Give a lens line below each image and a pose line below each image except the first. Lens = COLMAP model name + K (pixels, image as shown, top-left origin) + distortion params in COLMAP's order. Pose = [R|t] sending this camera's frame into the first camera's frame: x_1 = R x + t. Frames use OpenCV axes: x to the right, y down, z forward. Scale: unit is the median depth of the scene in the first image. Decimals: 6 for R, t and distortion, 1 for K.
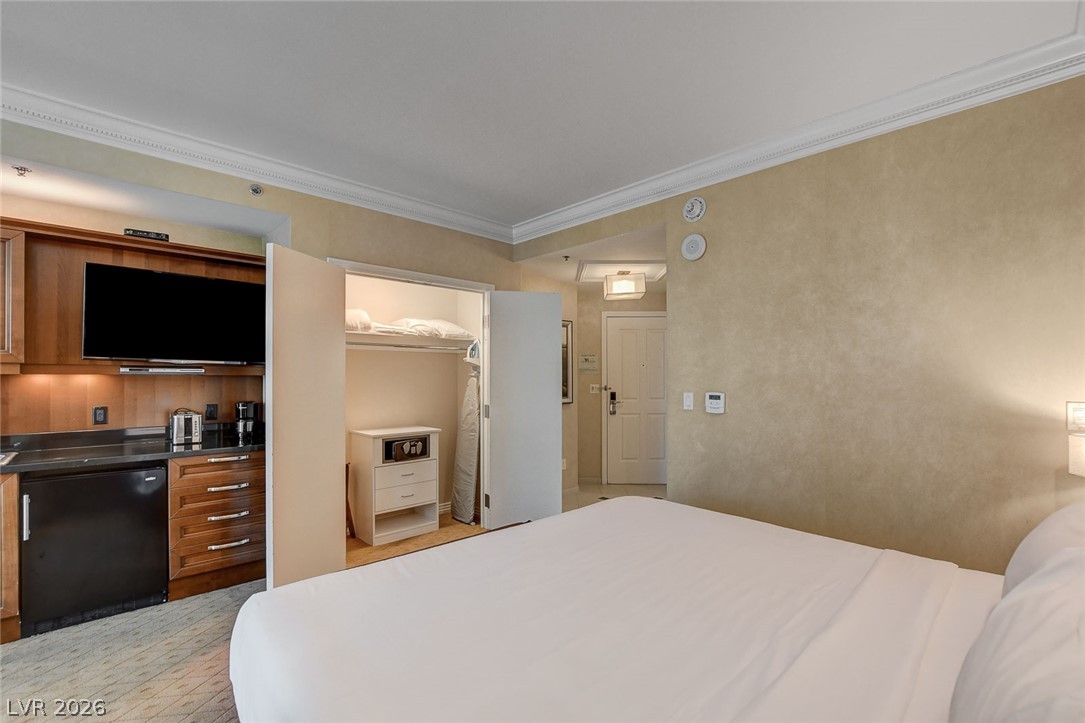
lens RADIAL K [[478.3, 0, 543.5], [0, 478.3, 375.9], [0, 0, 1]] dist [-0.001105, -0.000289]
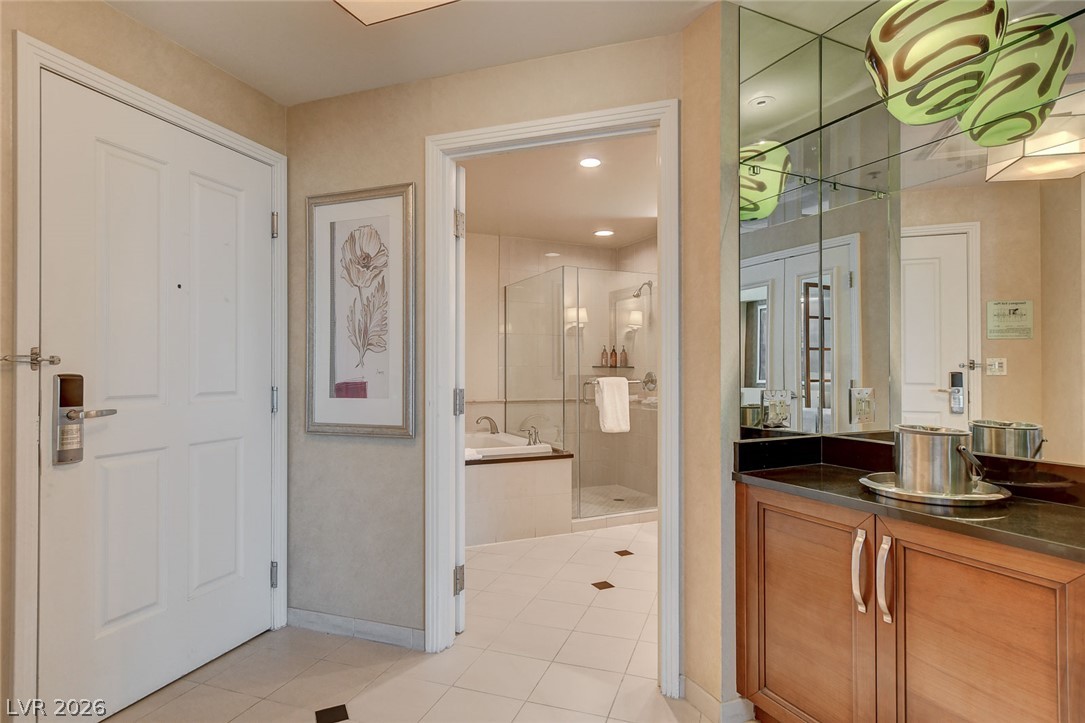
lens RADIAL K [[567.8, 0, 542.5], [0, 567.8, 361.5], [0, 0, 1]] dist [-0.000545, 0.001021]
pose [[0.318012, 0.015547, 0.947959, -0.106389], [-0.004123, 0.999879, -0.015015, 0.053724], [-0.948078, 0.000867, 0.318037, 1.188978]]
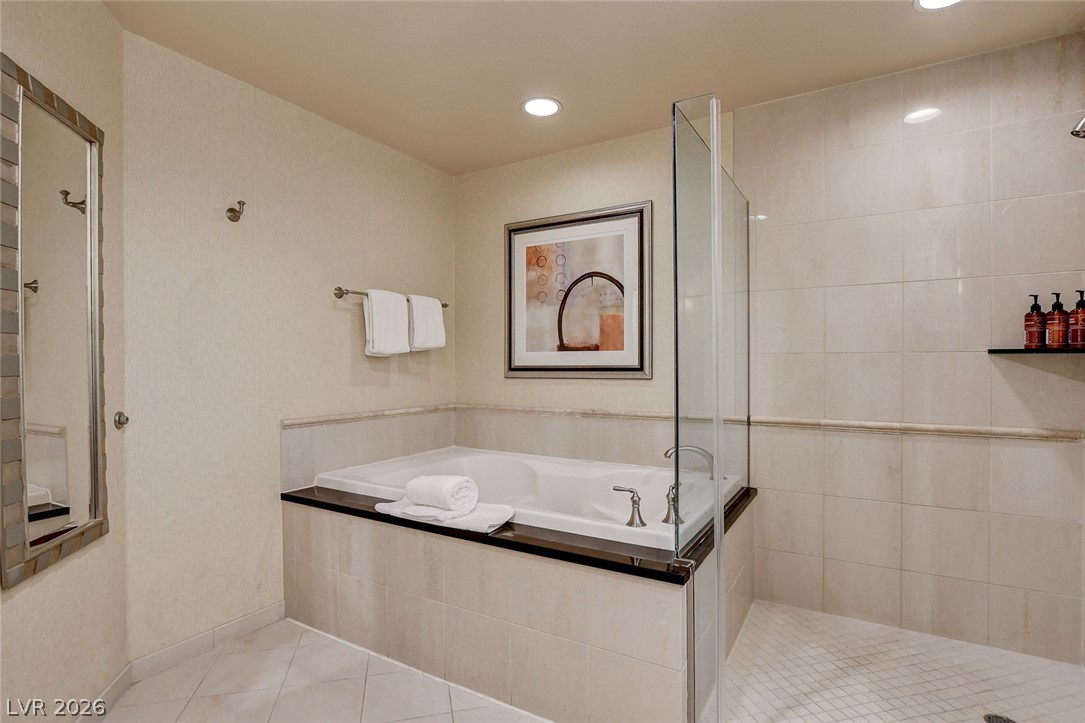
lens RADIAL K [[538.1, 0, 543.0], [0, 538.1, 367.1], [0, 0, 1]] dist [-0.014037, -0.000018]
pose [[0.963567, -0.006201, 0.267395, 0.859682], [0.003981, 0.999953, 0.008844, 0.054775], [-0.267437, -0.007457, 0.963546, 1.112661]]
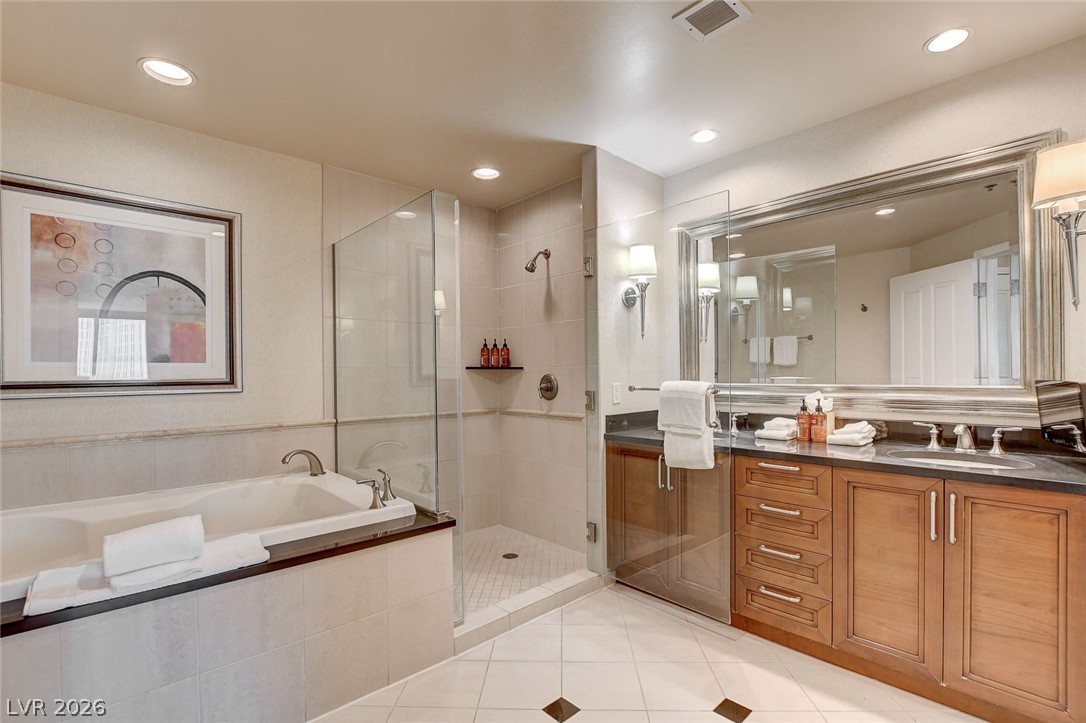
lens RADIAL K [[490.2, 0, 546.2], [0, 490.2, 375.0], [0, 0, 1]] dist [-0.024590, -0.000138]
pose [[0.016841, -0.004263, 0.999849, 0.490214], [0.008812, 0.999953, 0.004115, 0.056024], [-0.999819, 0.008741, 0.016878, 1.395610]]
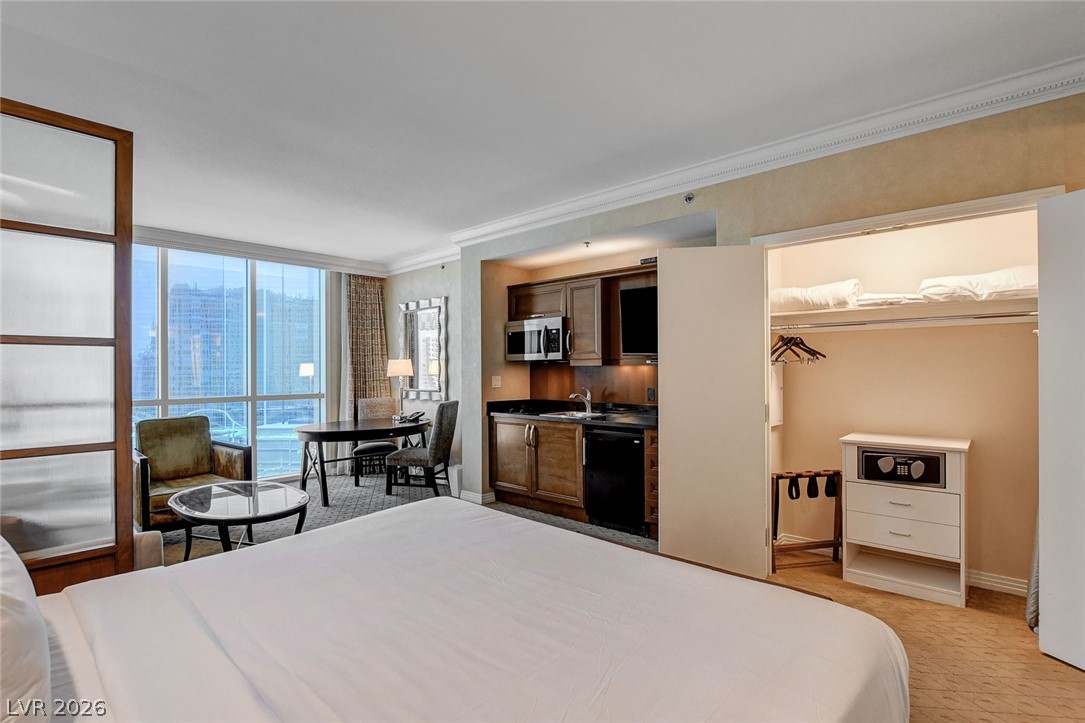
lens RADIAL K [[538.1, 0, 543.0], [0, 538.1, 367.1], [0, 0, 1]] dist [-0.014037, -0.000018]
pose [[0.066820, -0.005045, -0.997752, 0.546492], [0.007193, 0.999964, -0.004574, 0.006428], [0.997739, -0.006871, 0.066853, 0.504858]]
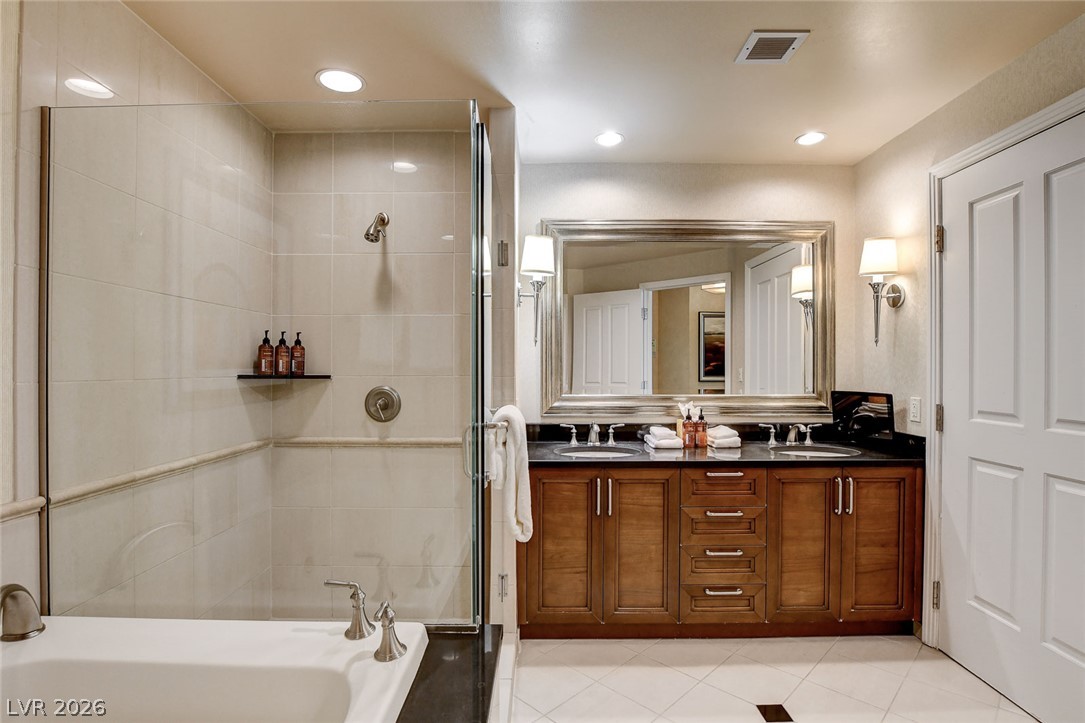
lens RADIAL K [[525.5, 0, 540.3], [0, 525.5, 366.3], [0, 0, 1]] dist [-0.034303, 0.000189]
pose [[-0.716166, 0.002323, 0.697926, 0.787093], [-0.000553, 0.999992, -0.003895, 0.032382], [-0.697930, -0.003175, -0.716159, 1.798409]]
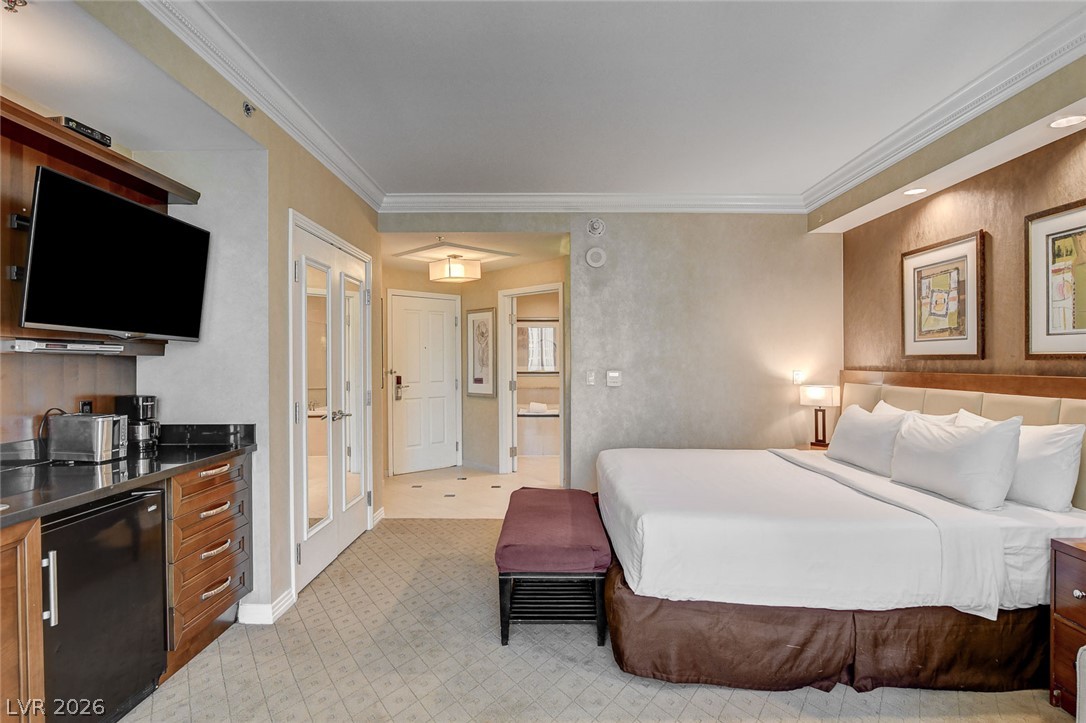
lens RADIAL K [[568.3, 0, 543.0], [0, 568.3, 361.5], [0, 0, 1]] dist [-0.000545, 0.001021]
pose [[0.699329, -0.001585, 0.714798, -0.804683], [-0.000224, 0.999997, 0.002436, 0.004868], [-0.714800, -0.001863, 0.699327, 0.035808]]
